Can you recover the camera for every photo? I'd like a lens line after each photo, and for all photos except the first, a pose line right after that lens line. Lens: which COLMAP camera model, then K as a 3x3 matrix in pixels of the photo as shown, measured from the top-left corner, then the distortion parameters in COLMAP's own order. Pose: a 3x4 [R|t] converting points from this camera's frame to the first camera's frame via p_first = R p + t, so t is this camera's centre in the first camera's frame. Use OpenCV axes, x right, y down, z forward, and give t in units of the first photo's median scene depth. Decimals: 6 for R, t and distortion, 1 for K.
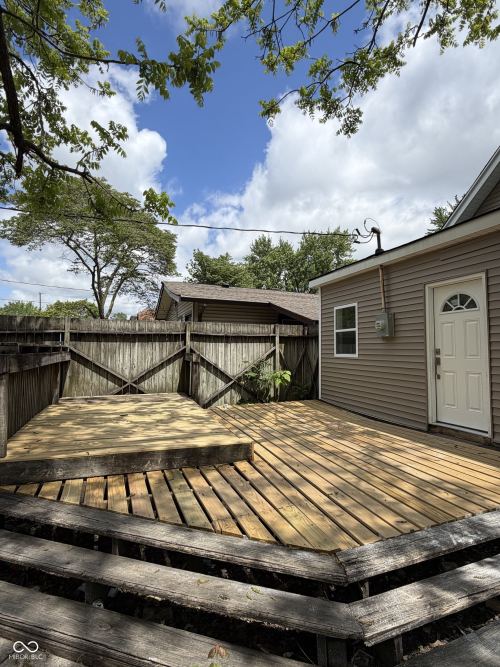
lens RADIAL K [[334.0, 0, 251.0], [0, 334.0, 334.8], [0, 0, 1]] dist [0.001179, -0.000005]
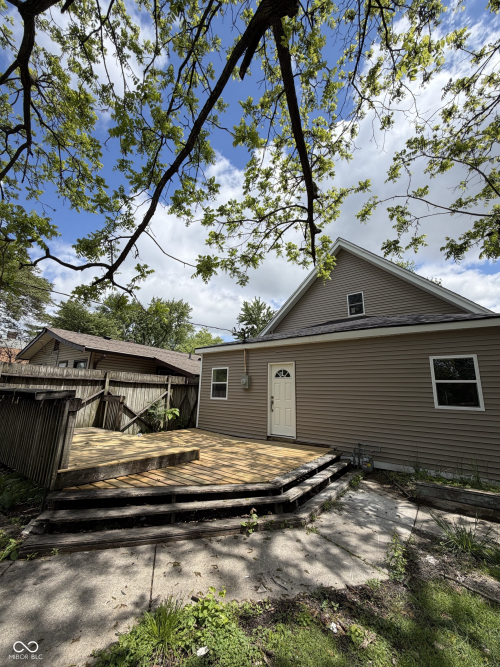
lens RADIAL K [[266.0, 0, 249.0], [0, 266.0, 333.7], [0, 0, 1]] dist [-0.000112, 0.000310]
pose [[0.844704, 0.135926, 0.517687, -0.362281], [-0.047135, 0.982349, -0.181021, -0.024908], [-0.533154, 0.128508, 0.836201, -0.252565]]
